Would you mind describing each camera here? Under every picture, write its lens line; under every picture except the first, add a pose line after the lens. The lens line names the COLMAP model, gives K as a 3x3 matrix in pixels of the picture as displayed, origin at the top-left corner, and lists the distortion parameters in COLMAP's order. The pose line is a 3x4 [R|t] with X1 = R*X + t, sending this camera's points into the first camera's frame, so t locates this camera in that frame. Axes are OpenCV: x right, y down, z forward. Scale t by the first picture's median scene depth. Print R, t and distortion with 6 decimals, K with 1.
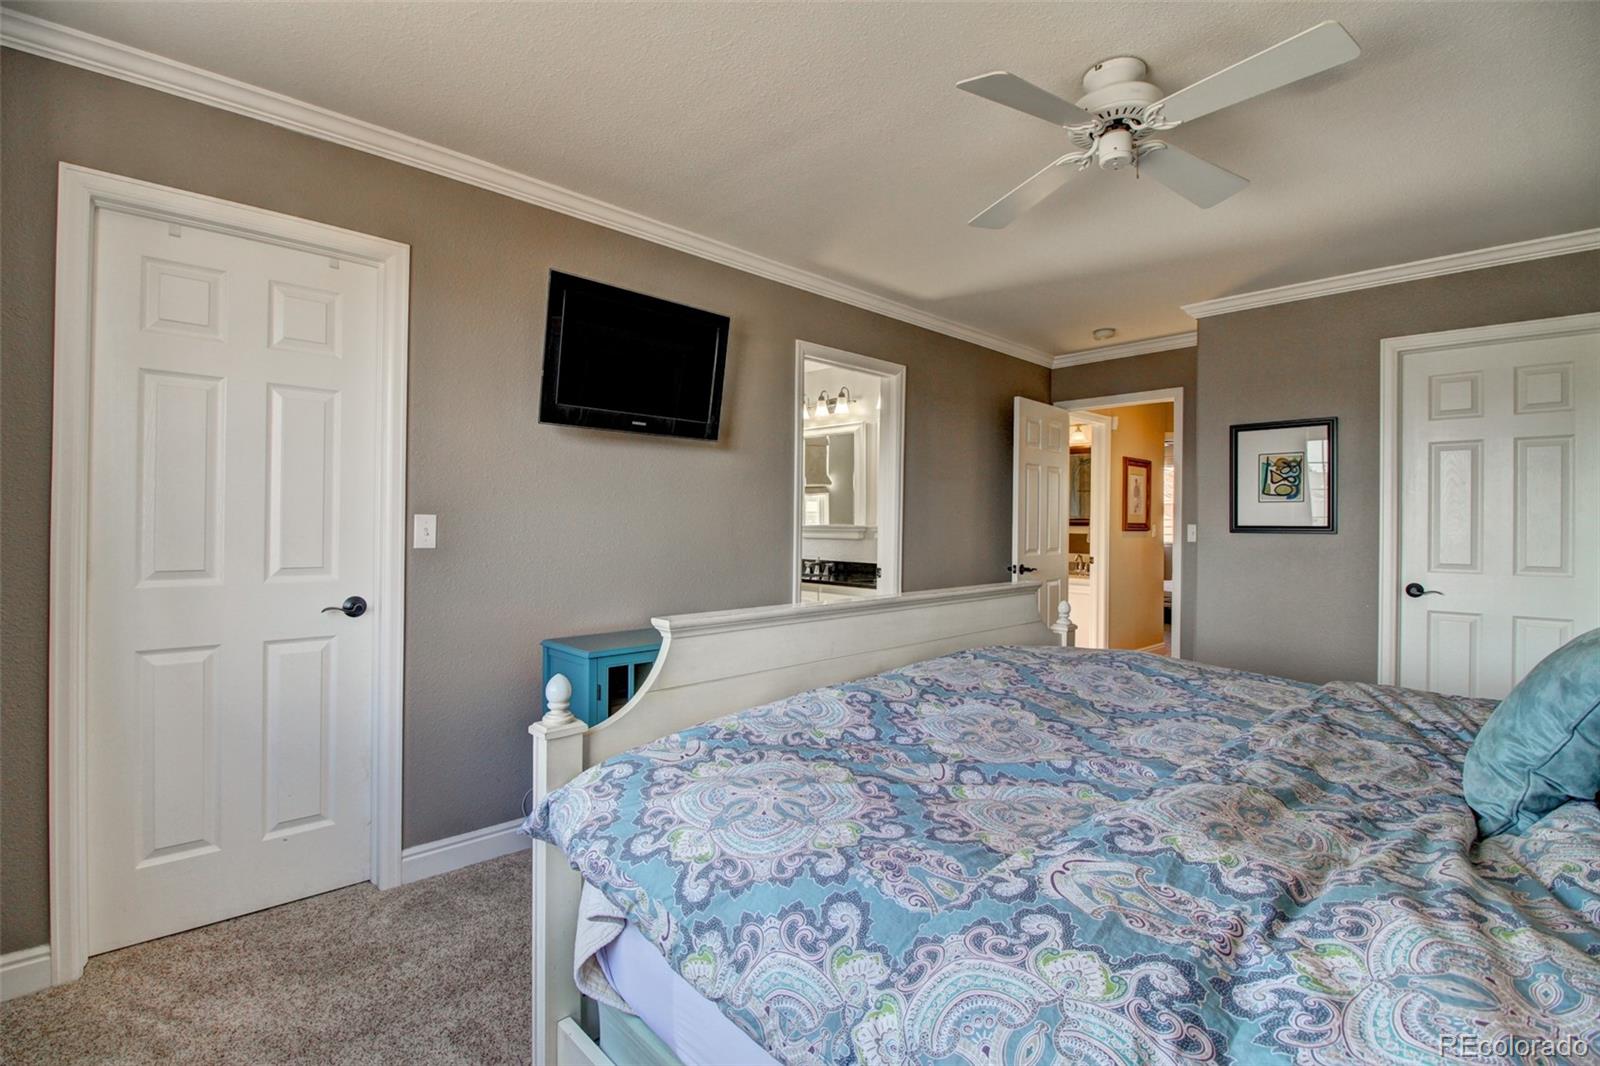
lens RADIAL K [[738.9, 0, 792.5], [0, 738.9, 522.3], [0, 0, 1]] dist [-0.003714, -0.000970]
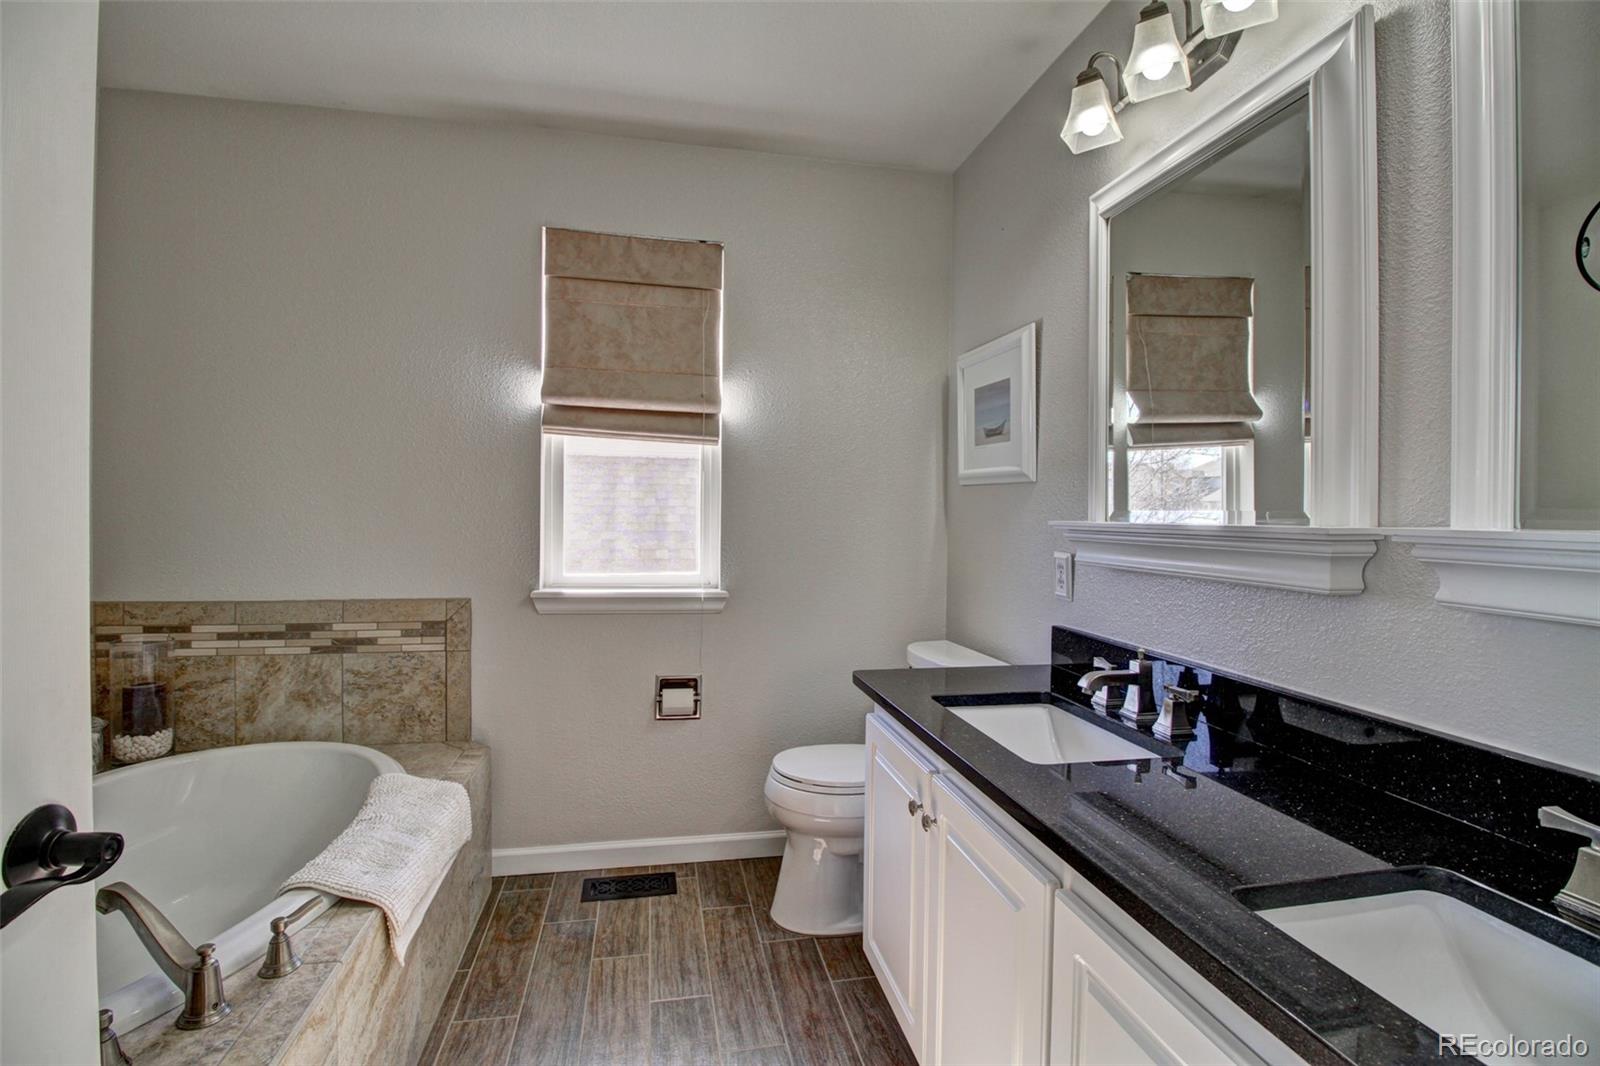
lens RADIAL K [[738.9, 0, 792.5], [0, 738.9, 522.3], [0, 0, 1]] dist [-0.003714, -0.000970]
pose [[0.841931, 0.004373, -0.539567, 0.054417], [-0.001354, 0.999981, 0.005991, 0.000951], [0.539583, -0.004313, 0.841921, 0.549433]]
